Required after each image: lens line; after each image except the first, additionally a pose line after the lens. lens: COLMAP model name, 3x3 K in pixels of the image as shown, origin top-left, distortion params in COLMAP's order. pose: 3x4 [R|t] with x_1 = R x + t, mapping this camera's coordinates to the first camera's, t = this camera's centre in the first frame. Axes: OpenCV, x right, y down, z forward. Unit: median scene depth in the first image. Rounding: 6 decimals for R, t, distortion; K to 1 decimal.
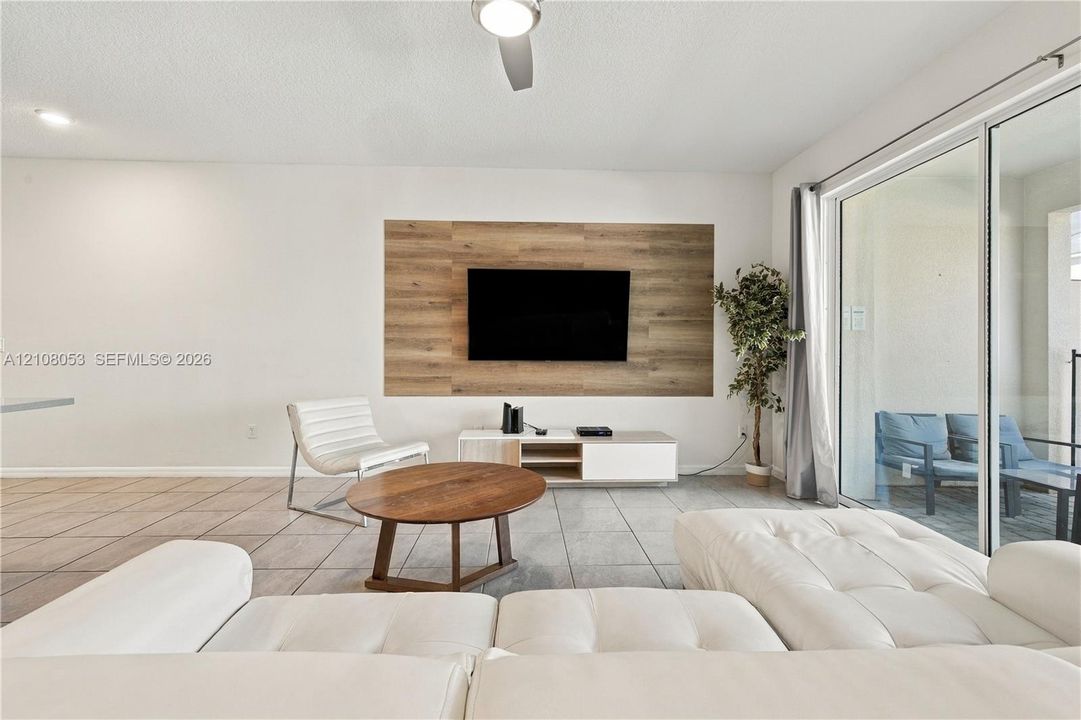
lens RADIAL K [[451.6, 0, 540.2], [0, 451.6, 349.3], [0, 0, 1]] dist [-0.001719, -0.000398]
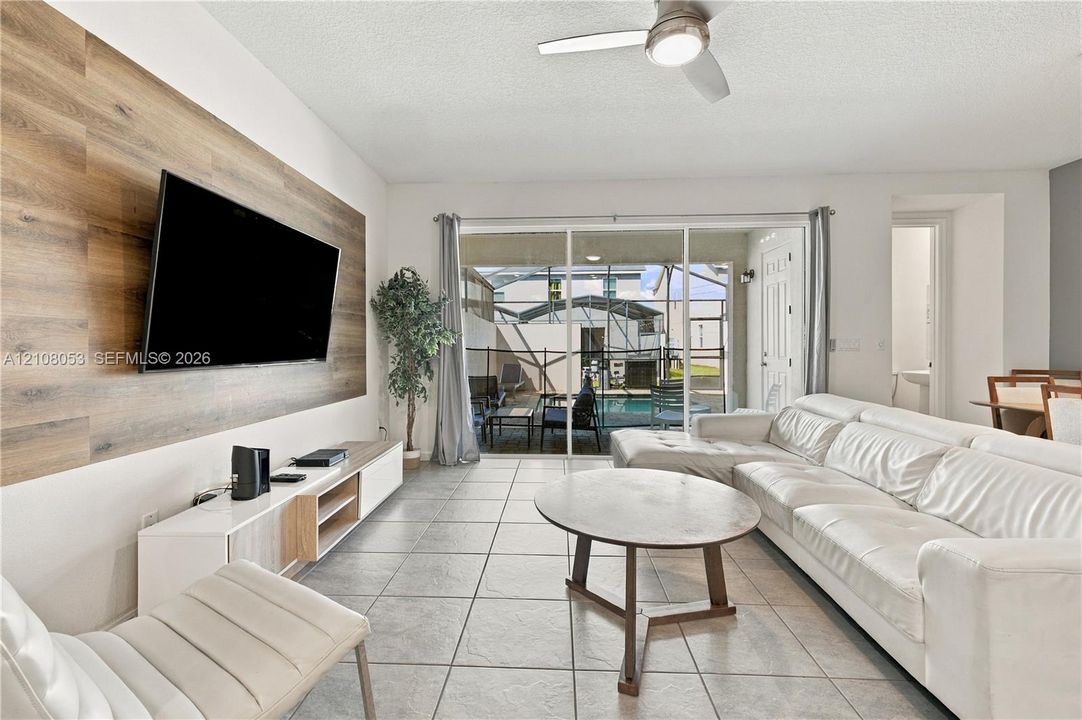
lens RADIAL K [[452.0, 0, 540.7], [0, 452.0, 349.3], [0, 0, 1]] dist [-0.001719, -0.000398]
pose [[0.080461, -0.011412, 0.996692, -0.564283], [0.003058, 0.999933, 0.011203, -0.002521], [-0.996753, 0.002147, 0.080491, 0.564129]]
